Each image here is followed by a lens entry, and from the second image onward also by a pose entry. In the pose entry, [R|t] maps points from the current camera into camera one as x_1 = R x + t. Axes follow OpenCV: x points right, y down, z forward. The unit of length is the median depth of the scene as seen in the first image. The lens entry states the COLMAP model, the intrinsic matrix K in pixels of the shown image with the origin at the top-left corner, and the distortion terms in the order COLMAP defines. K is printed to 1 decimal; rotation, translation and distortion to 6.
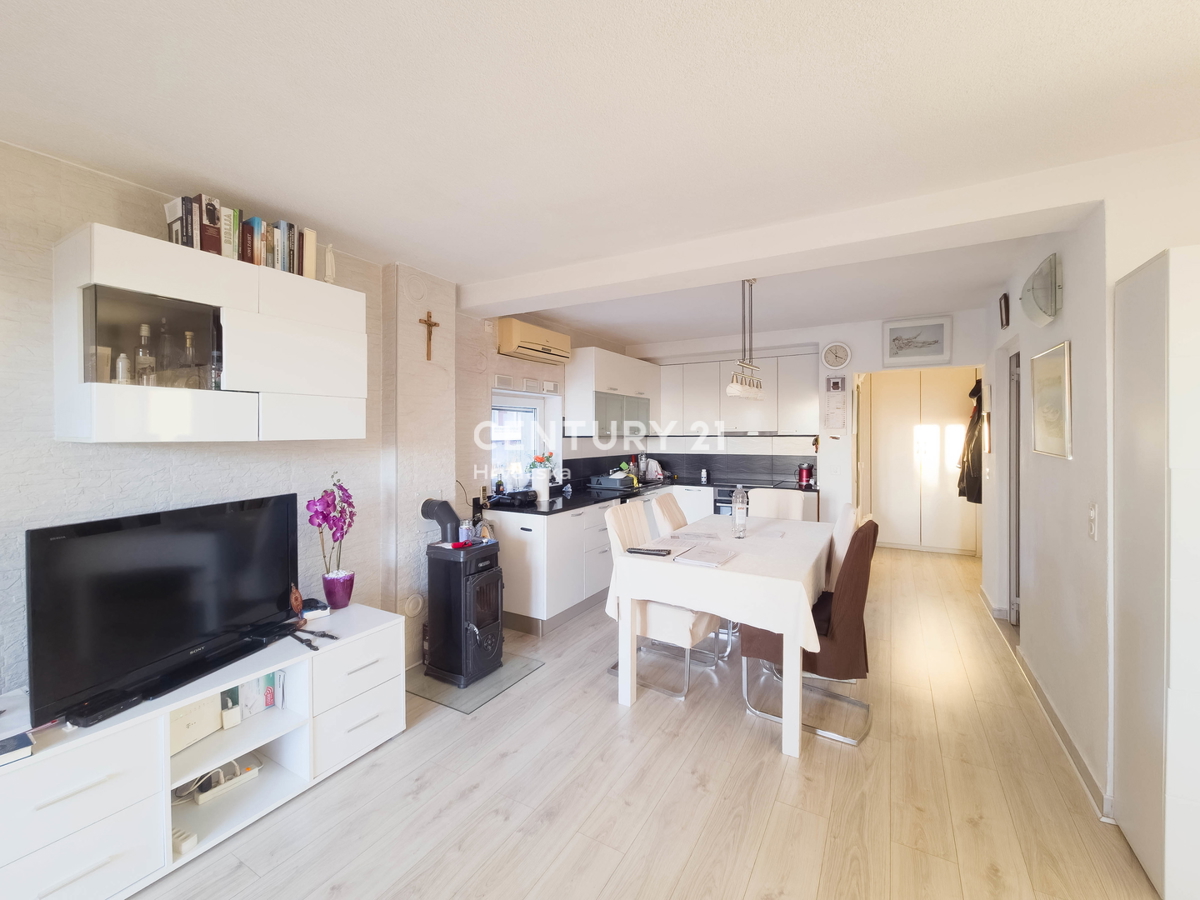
lens RADIAL K [[514.3, 0, 608.8], [0, 514.3, 434.6], [0, 0, 1]] dist [-0.000027, 0.000084]
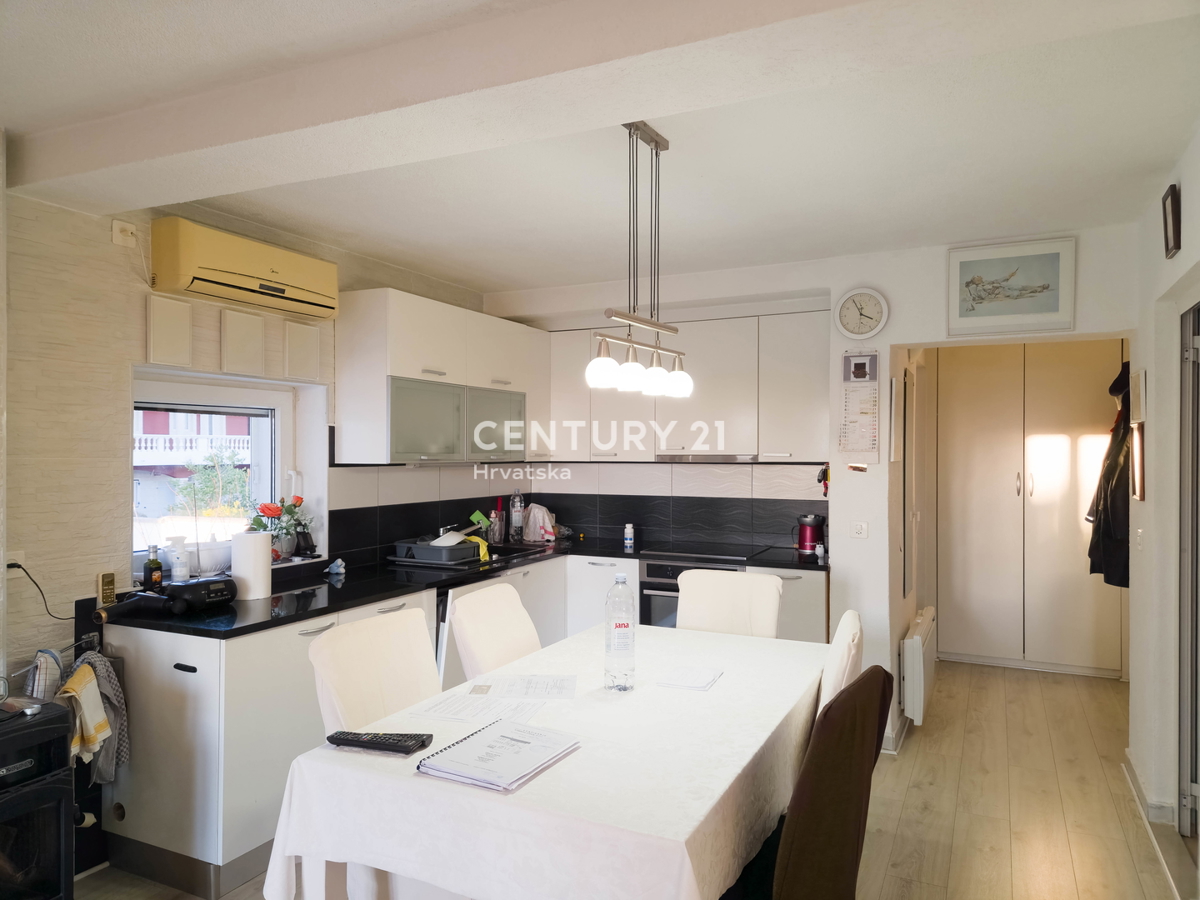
lens RADIAL K [[815.9, 0, 600.0], [0, 815.9, 450.0], [0, 0, 1]] dist [0.072104, -0.077377]
pose [[0.998305, 0.004360, 0.058036, 0.125607], [-0.004110, 0.999982, -0.004424, -0.008109], [-0.058054, 0.004178, 0.998305, 0.170782]]
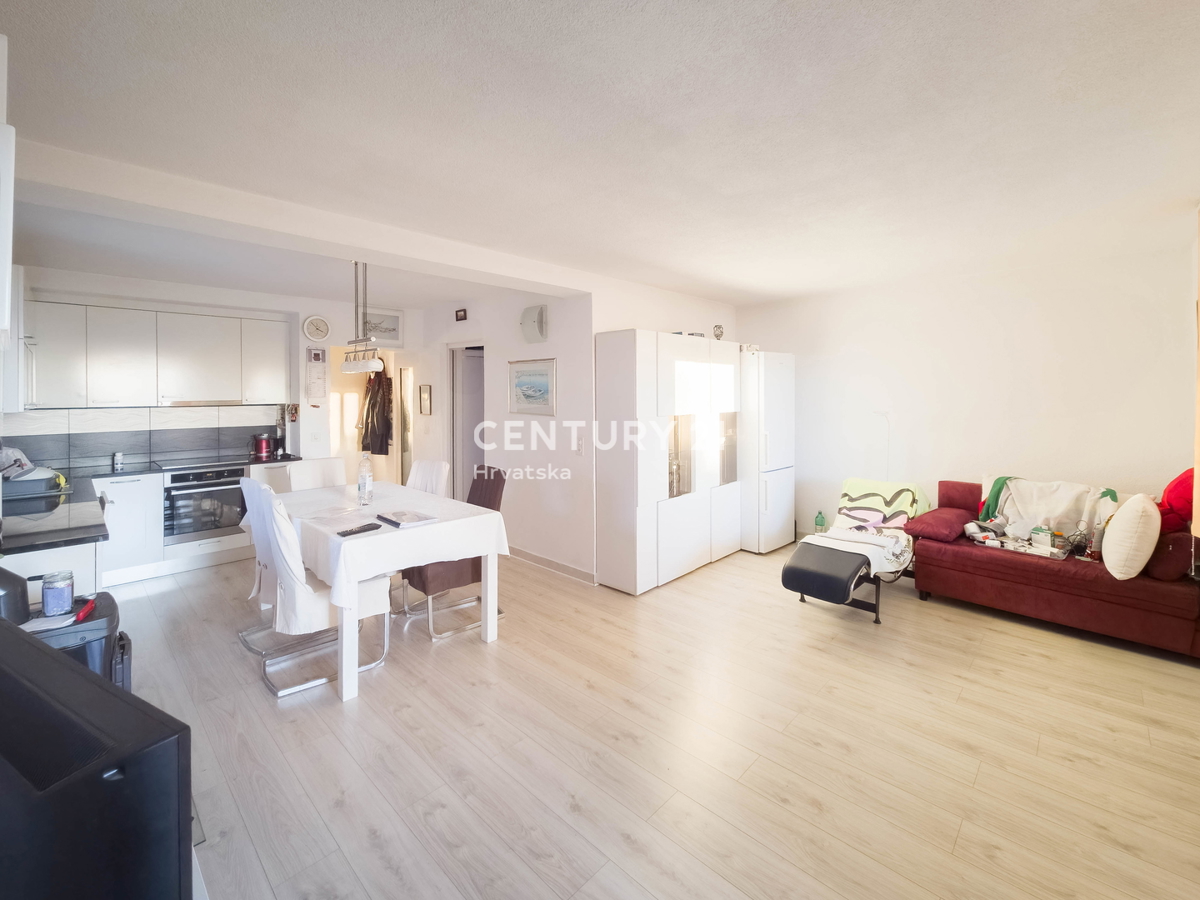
lens RADIAL K [[501.8, 0, 600.3], [0, 501.8, 395.6], [0, 0, 1]] dist [0.000146, 0.000071]
pose [[0.246414, -0.001674, 0.969163, -0.414343], [0.005966, 0.999982, 0.000211, -0.012622], [-0.969146, 0.005730, 0.246420, 0.185912]]
